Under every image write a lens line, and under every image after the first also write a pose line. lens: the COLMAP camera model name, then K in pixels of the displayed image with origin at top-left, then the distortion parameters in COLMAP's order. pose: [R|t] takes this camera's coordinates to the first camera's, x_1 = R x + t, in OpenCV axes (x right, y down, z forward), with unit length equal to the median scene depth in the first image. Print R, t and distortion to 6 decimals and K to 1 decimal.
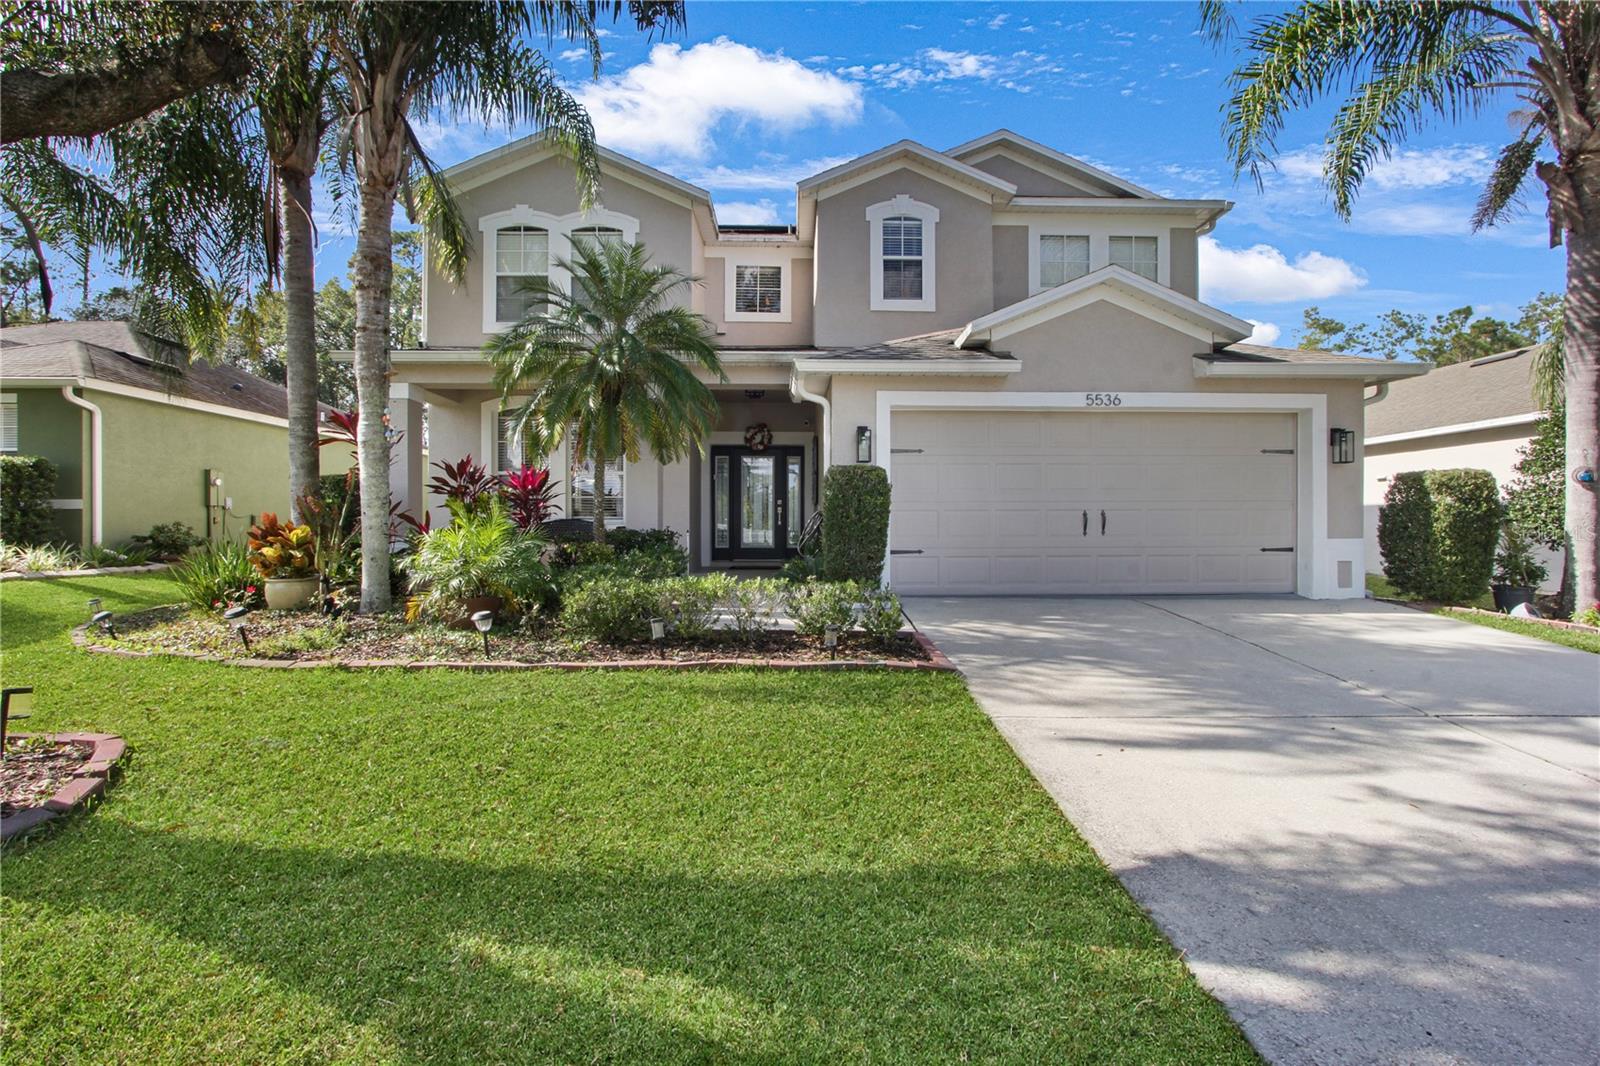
lens RADIAL K [[757.2, 0, 794.6], [0, 757.2, 531.0], [0, 0, 1]] dist [-0.006296, -0.000666]
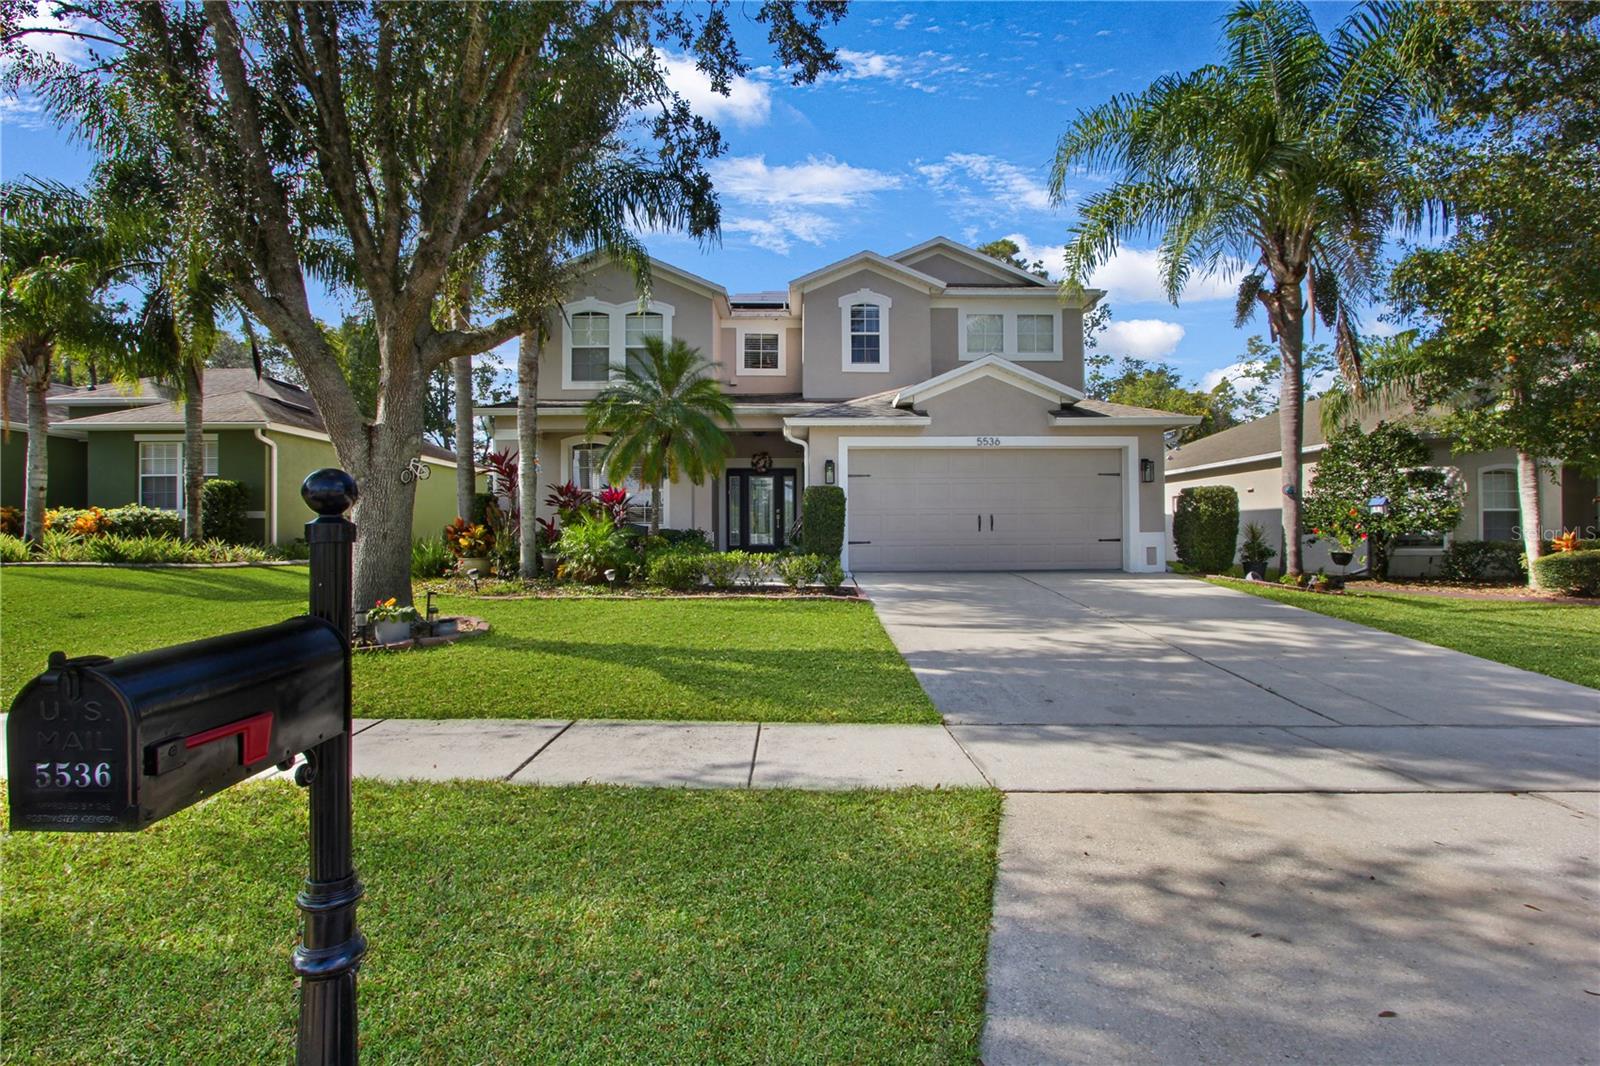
lens RADIAL K [[757.2, 0, 792.6], [0, 757.2, 534.1], [0, 0, 1]] dist [-0.006296, -0.000666]
pose [[0.999950, -0.004405, -0.009001, 0.022996], [0.004320, 0.999946, -0.009446, 0.019958], [0.009042, 0.009407, 0.999915, -0.418564]]
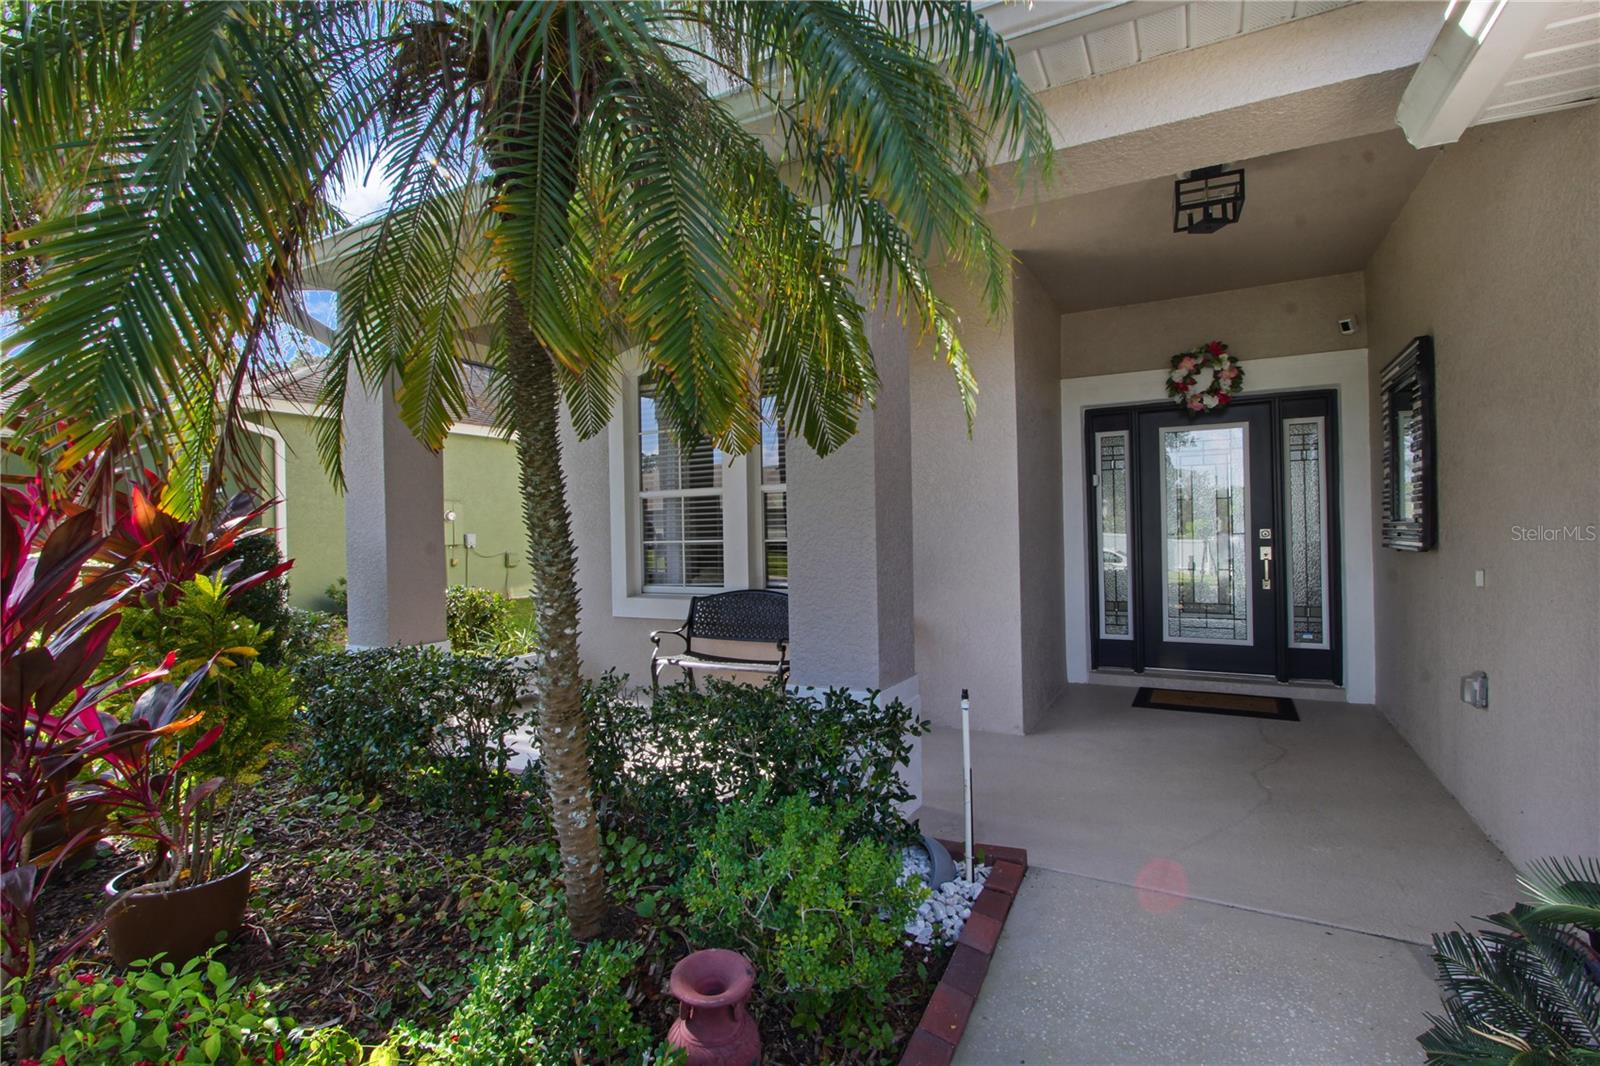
lens RADIAL K [[757.2, 0, 805.7], [0, 757.2, 528.4], [0, 0, 1]] dist [-0.006296, -0.000666]
pose [[0.876859, -0.021121, -0.480283, -0.052600], [0.019382, 0.999775, -0.008581, -0.053585], [0.480356, -0.001784, 0.877072, 0.667863]]
